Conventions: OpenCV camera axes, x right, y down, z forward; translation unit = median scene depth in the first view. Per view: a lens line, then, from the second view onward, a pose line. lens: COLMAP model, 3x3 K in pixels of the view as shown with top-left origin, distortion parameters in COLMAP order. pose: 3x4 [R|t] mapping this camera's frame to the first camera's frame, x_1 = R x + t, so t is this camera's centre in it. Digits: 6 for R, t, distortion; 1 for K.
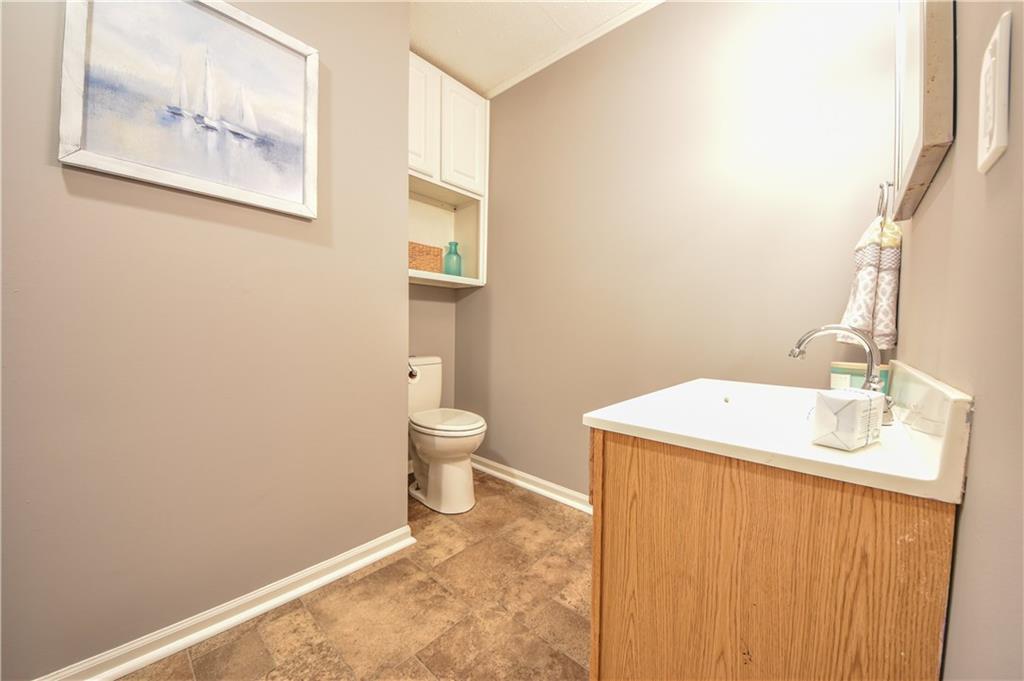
lens RADIAL K [[367.3, 0, 513.2], [0, 367.3, 339.2], [0, 0, 1]] dist [0.001010, -0.000386]
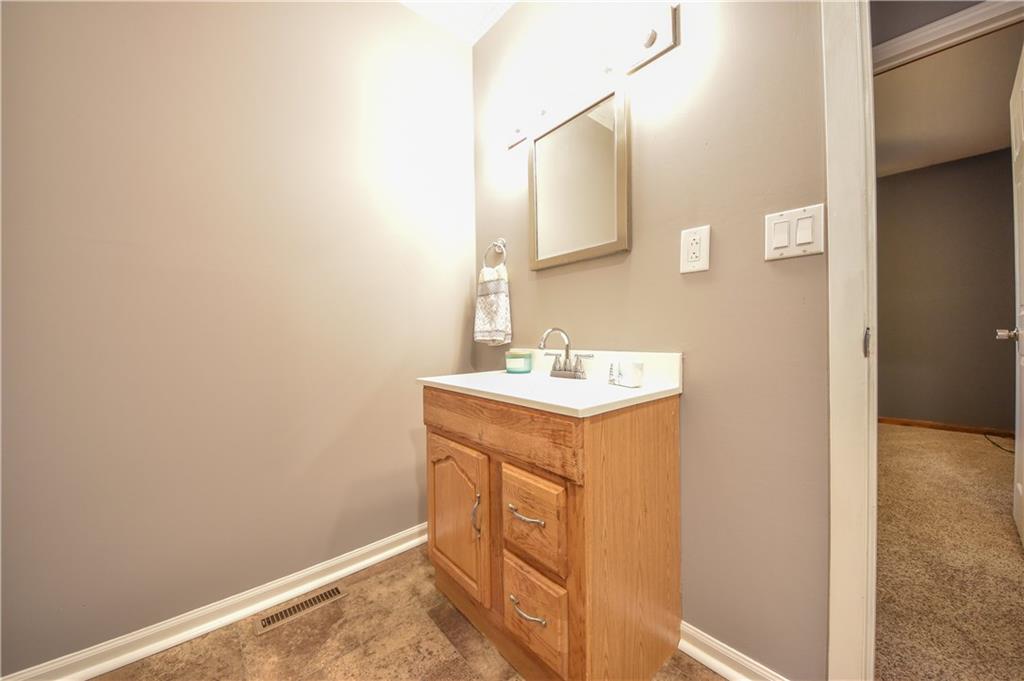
lens RADIAL K [[367.3, 0, 512.8], [0, 367.3, 335.4], [0, 0, 1]] dist [0.001010, -0.000386]
pose [[0.125871, -0.015904, 0.991919, -0.823060], [0.042837, 0.999026, 0.010582, -0.028357], [-0.991121, 0.041159, 0.126429, 0.938338]]
